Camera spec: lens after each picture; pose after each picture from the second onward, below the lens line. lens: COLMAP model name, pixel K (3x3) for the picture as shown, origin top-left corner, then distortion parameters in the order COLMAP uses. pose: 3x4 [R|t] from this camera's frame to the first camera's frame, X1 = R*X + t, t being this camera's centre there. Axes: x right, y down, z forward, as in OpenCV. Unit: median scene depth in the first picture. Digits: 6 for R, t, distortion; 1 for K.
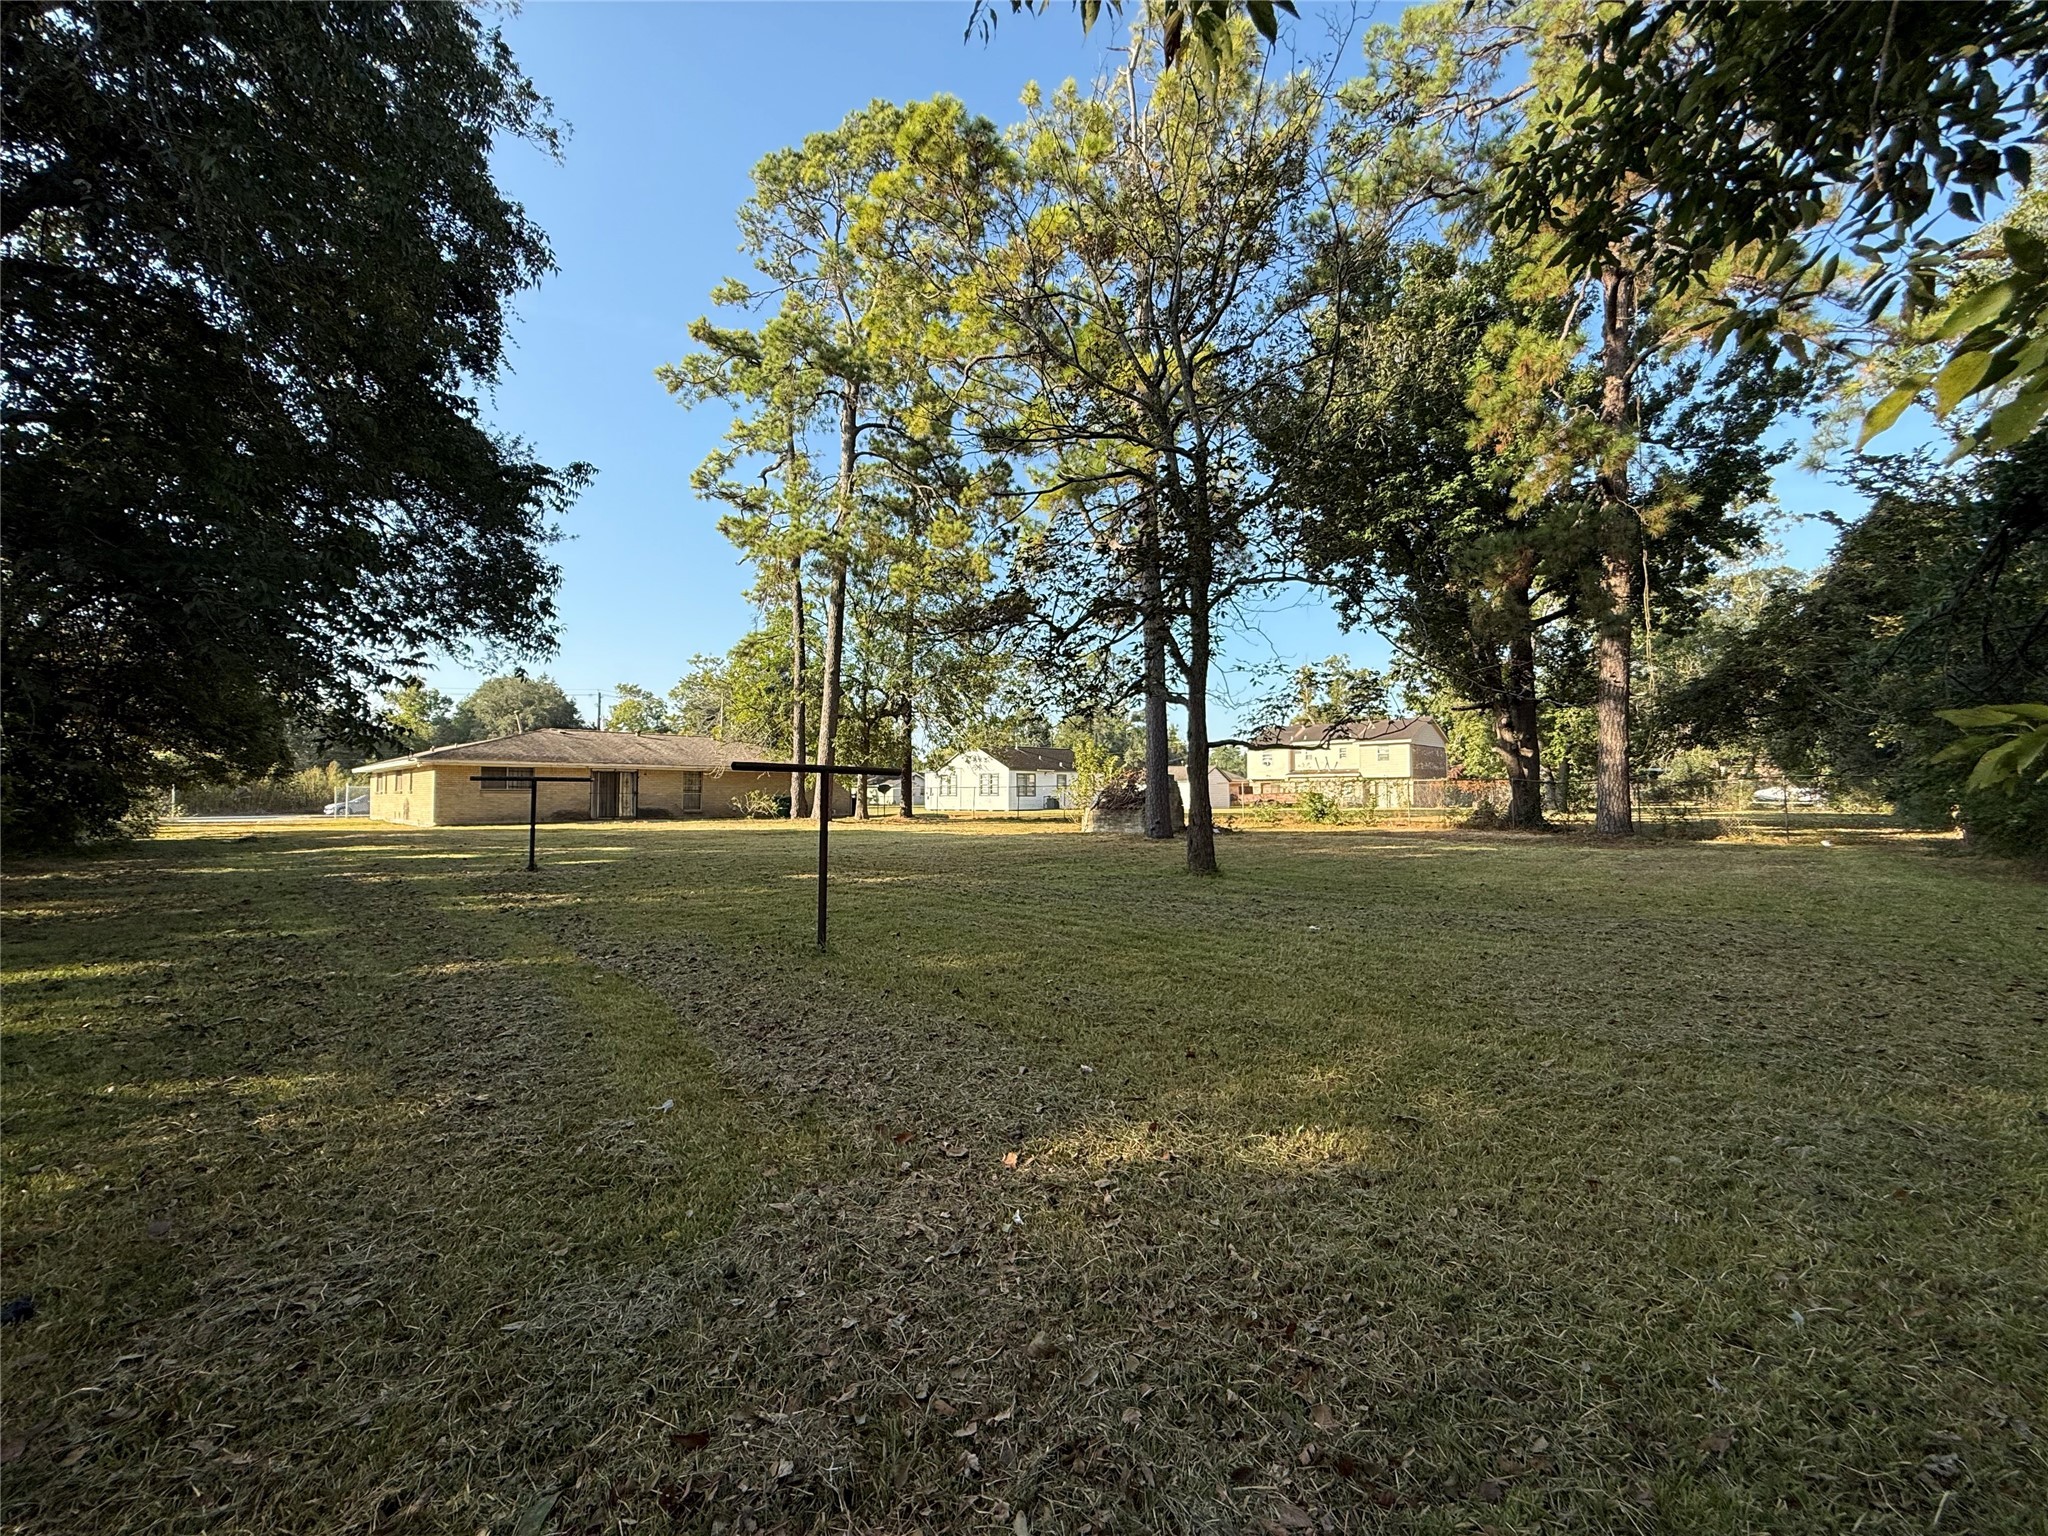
lens RADIAL K [[814.2, 0, 1030.0], [0, 814.2, 777.5], [0, 0, 1]] dist [0.000896, -0.000161]
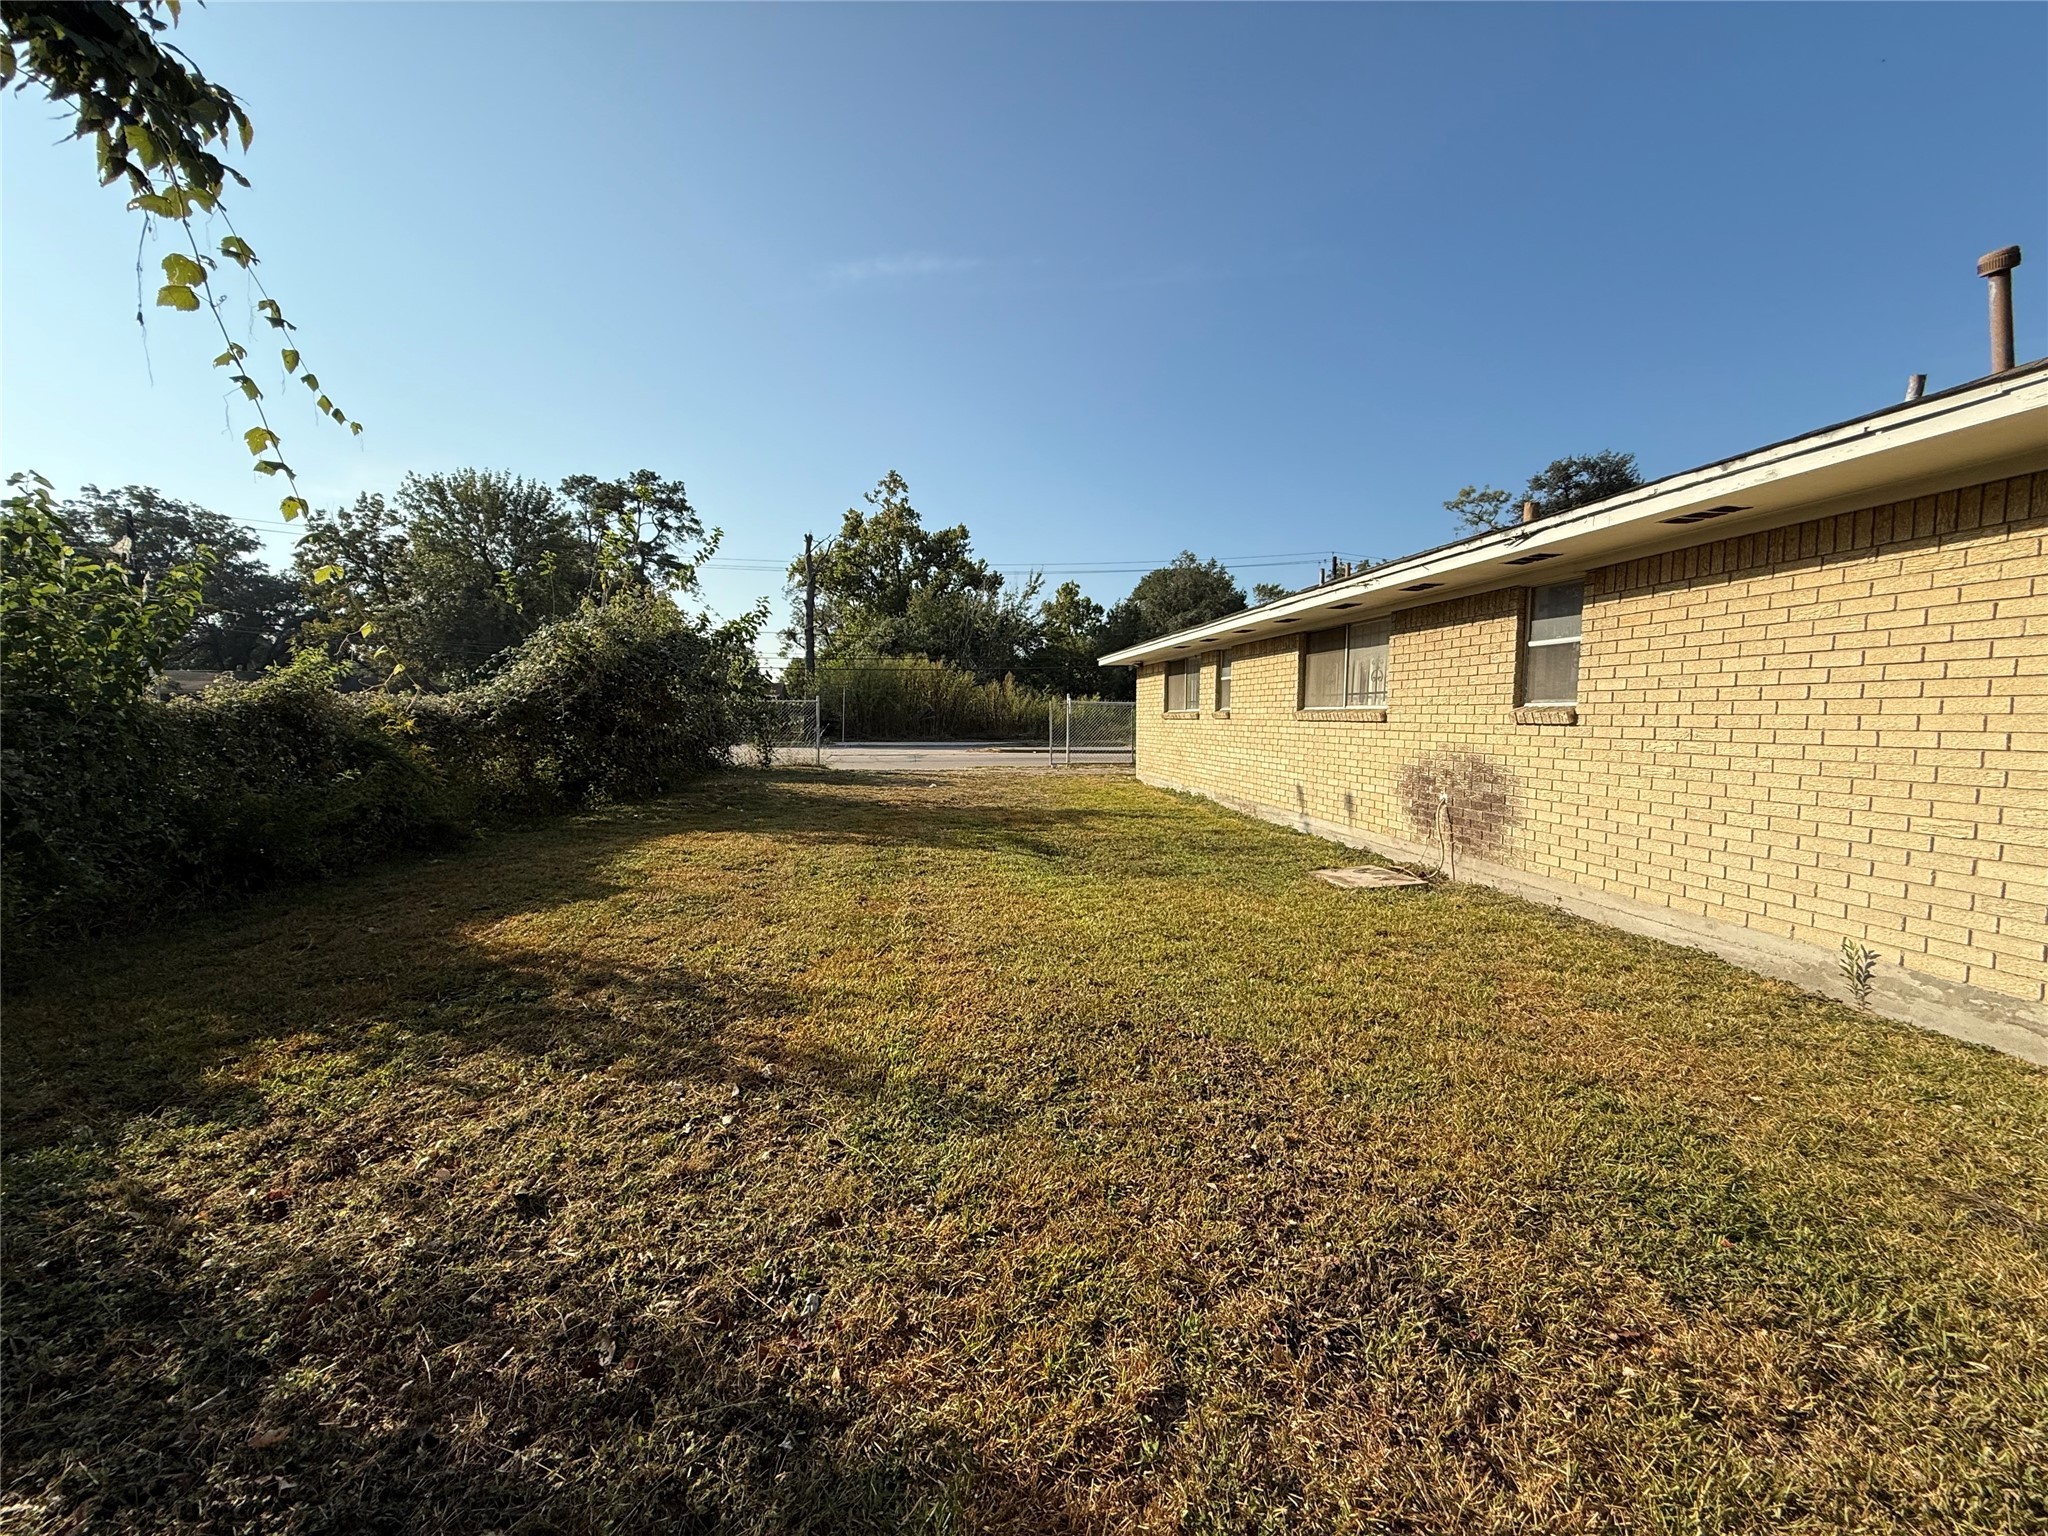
lens RADIAL K [[814.2, 0, 1020.3], [0, 814.2, 767.0], [0, 0, 1]] dist [0.000896, -0.000161]
pose [[0.781922, 0.054611, -0.620980, -0.981022], [0.000748, 0.996072, 0.088540, 0.017998], [0.623376, -0.069696, 0.778810, 1.024885]]
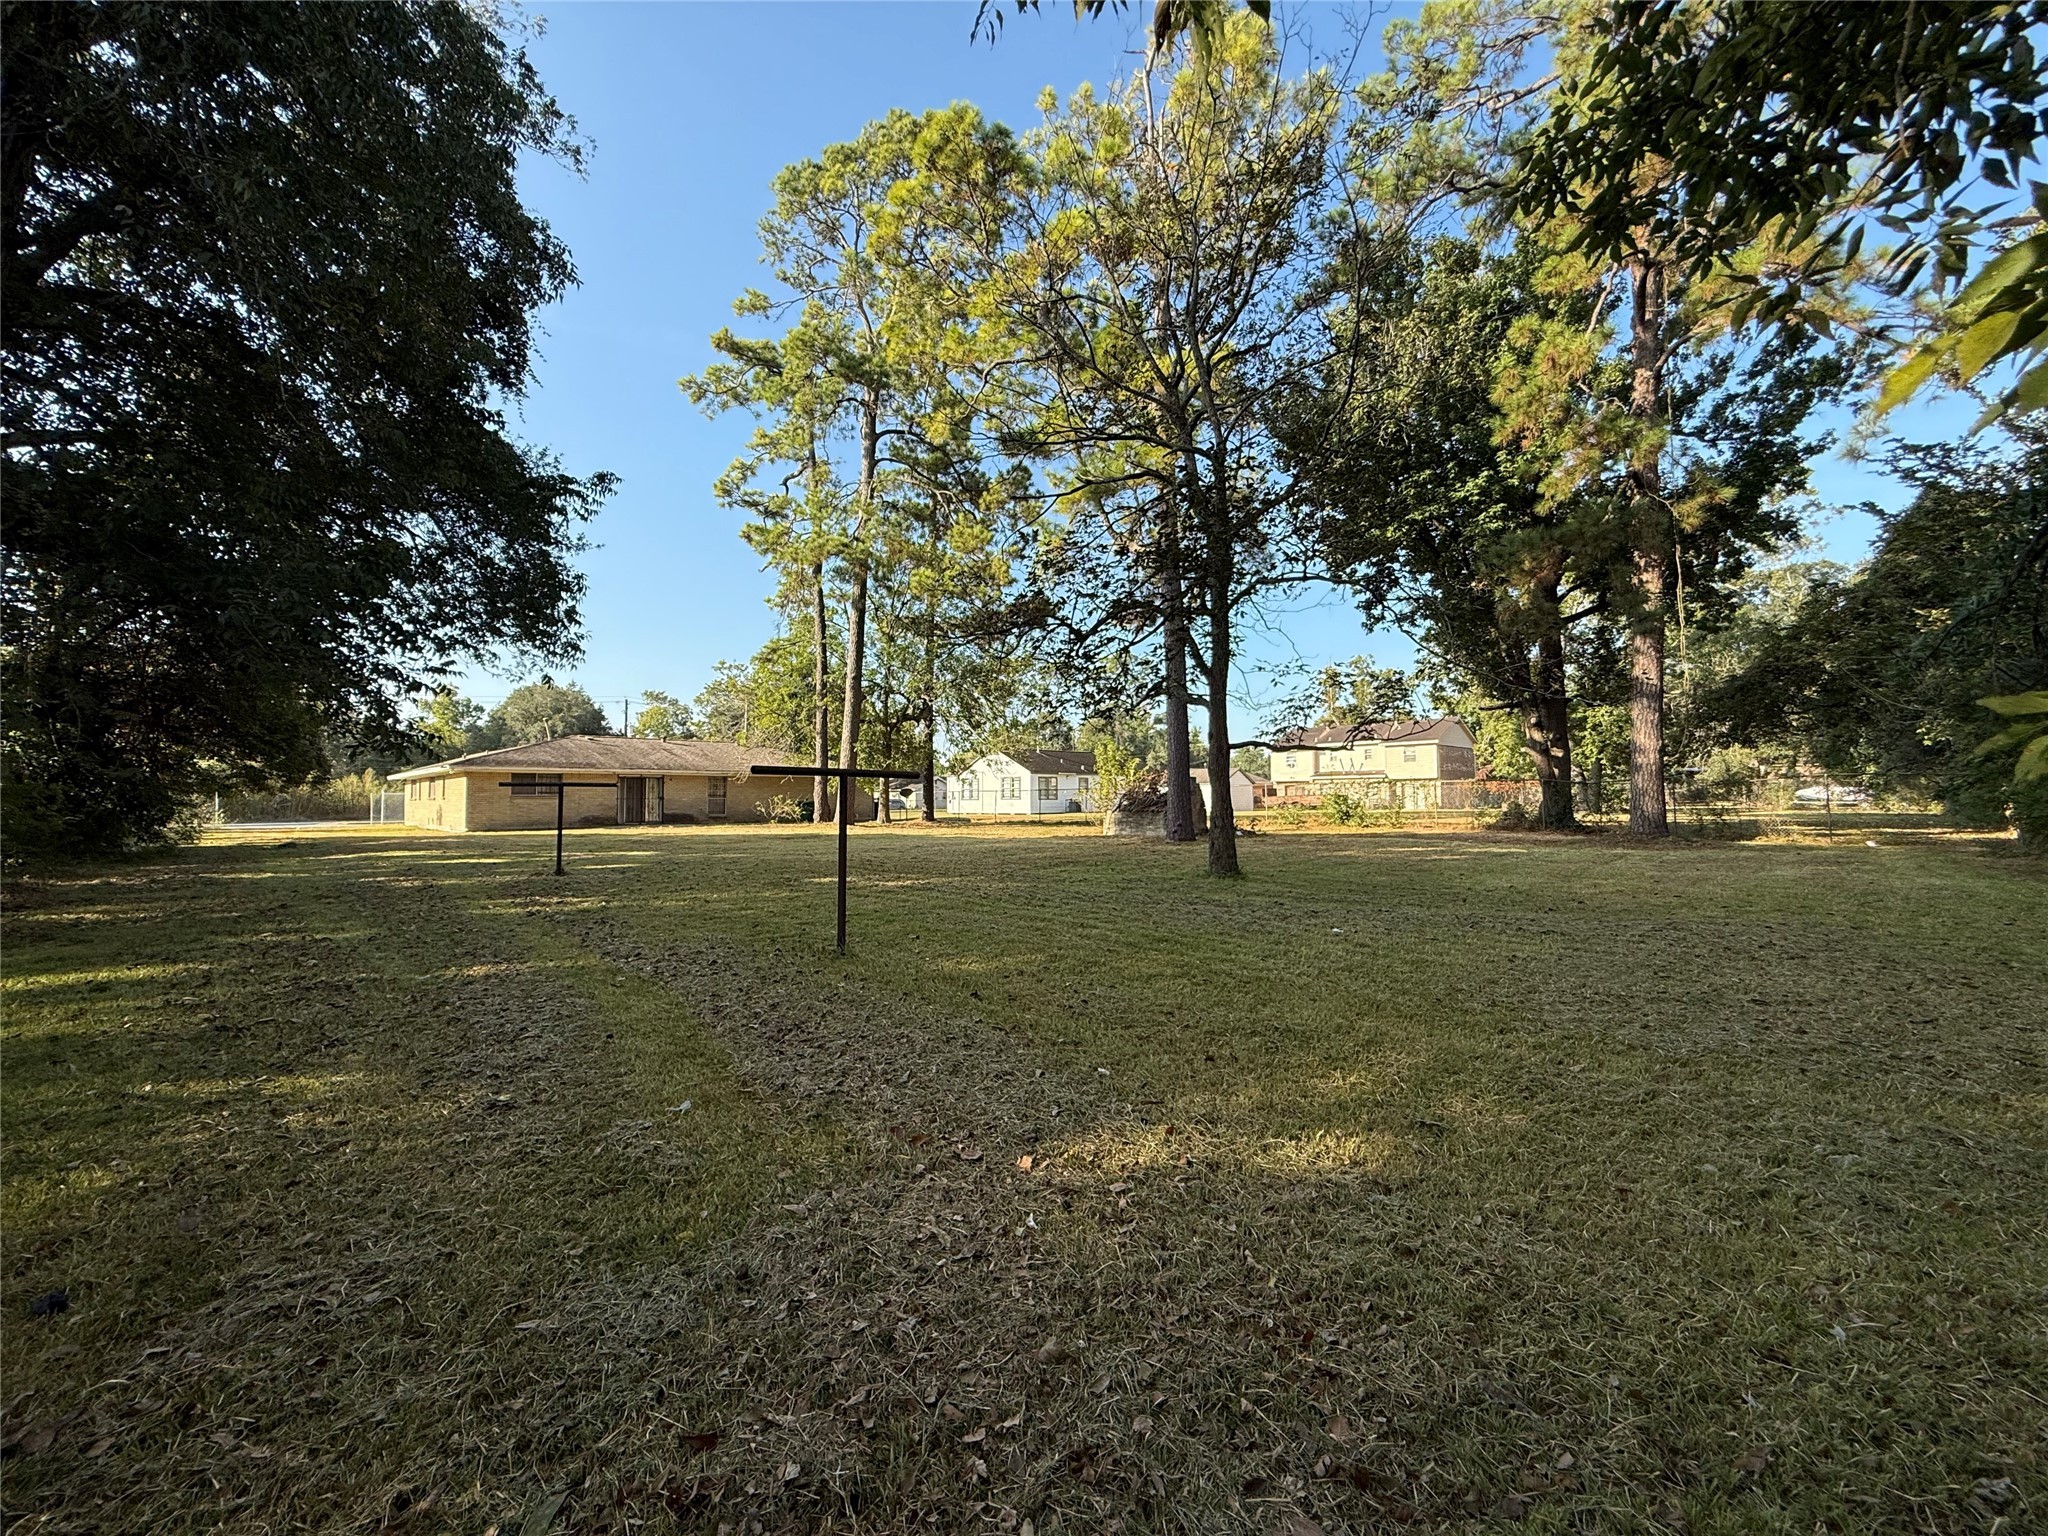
lens RADIAL K [[814.2, 0, 1029.4], [0, 814.2, 776.7], [0, 0, 1]] dist [0.000896, -0.000161]
pose [[0.999591, -0.006020, -0.027966, 0.005056], [0.005870, 0.999968, -0.005441, 0.001634], [0.027998, 0.005274, 0.999594, 0.002176]]
